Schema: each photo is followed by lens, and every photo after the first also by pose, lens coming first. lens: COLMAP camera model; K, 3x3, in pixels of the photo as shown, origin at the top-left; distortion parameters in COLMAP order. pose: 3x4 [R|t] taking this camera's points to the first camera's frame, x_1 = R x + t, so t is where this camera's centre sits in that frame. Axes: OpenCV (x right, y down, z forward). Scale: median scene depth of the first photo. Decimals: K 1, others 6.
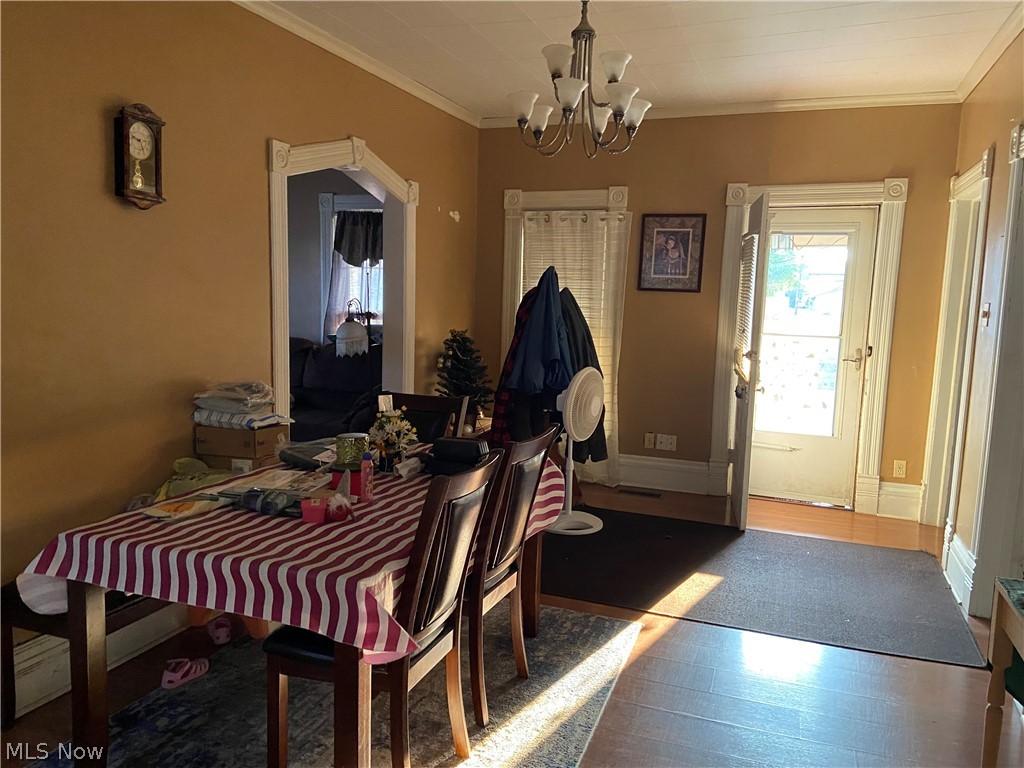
lens RADIAL K [[765.1, 0, 512.0], [0, 765.1, 384.0], [0, 0, 1]] dist [0.067310, -0.091165]
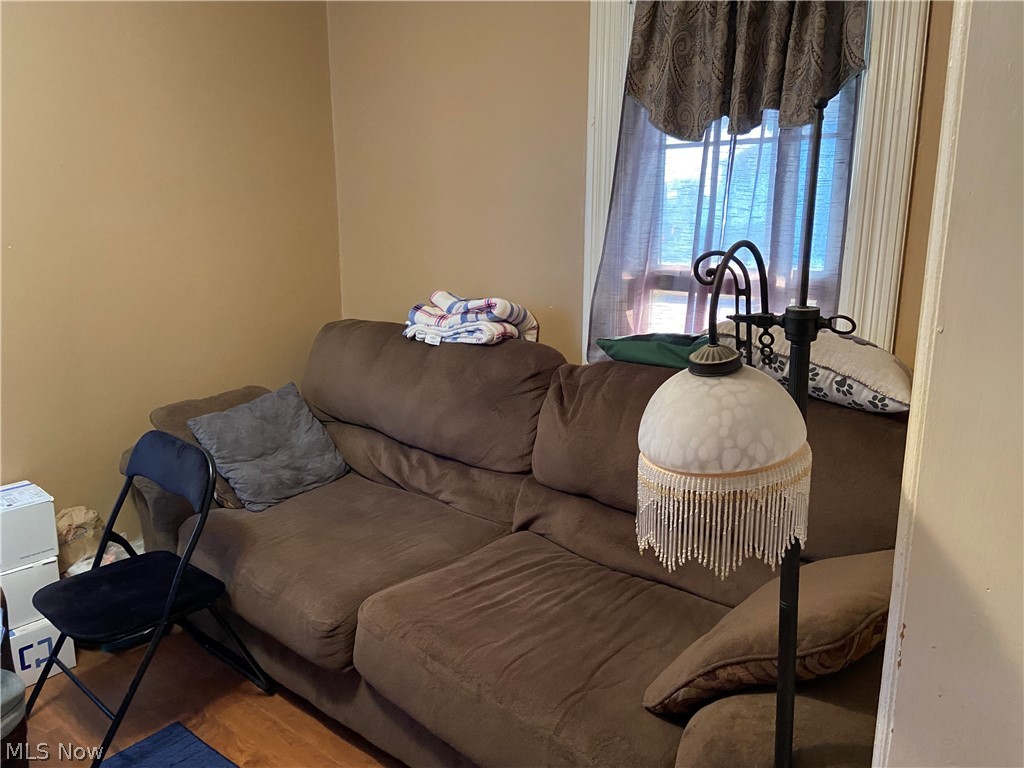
lens RADIAL K [[762.6, 0, 512.1], [0, 762.6, 364.7], [0, 0, 1]] dist [0.112425, -0.148984]
pose [[0.930936, 0.045407, -0.362349, -0.178640], [-0.026327, 0.998003, 0.057424, -0.086916], [0.364232, -0.043919, 0.930272, 0.788274]]
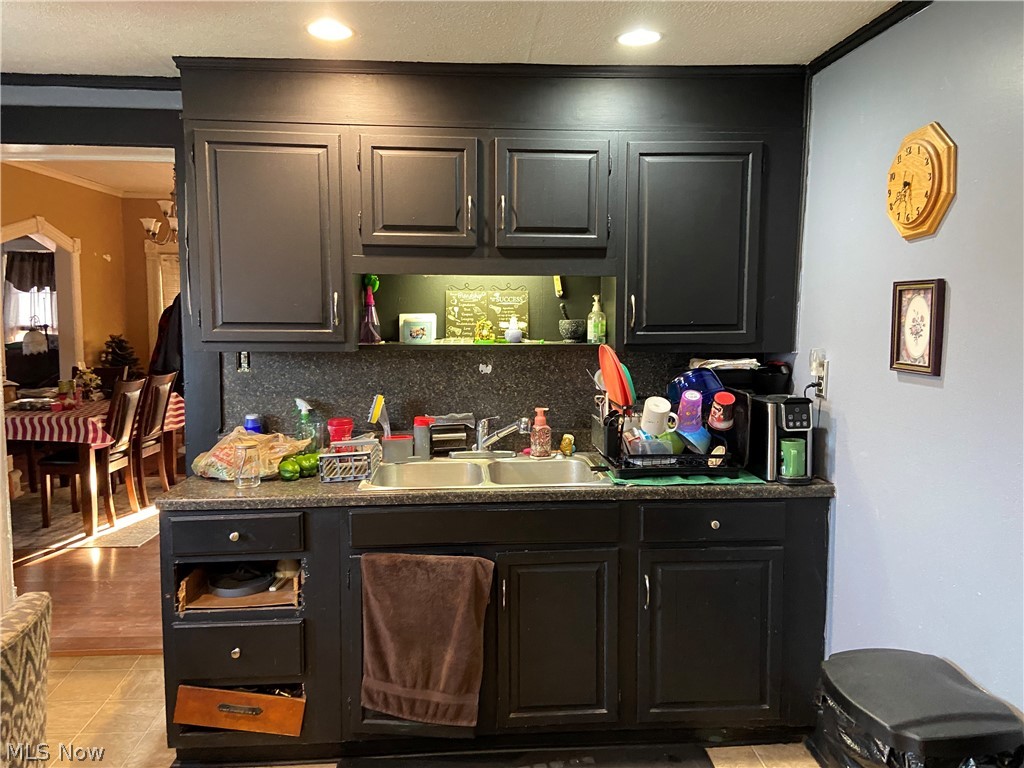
lens RADIAL K [[759.3, 0, 512.6], [0, 759.3, 373.4], [0, 0, 1]] dist [0.111227, -0.143630]
pose [[0.913492, -0.058916, 0.402569, 0.024882], [0.070044, 0.997460, -0.012961, 0.078796], [-0.400783, 0.040038, 0.915298, -0.689196]]
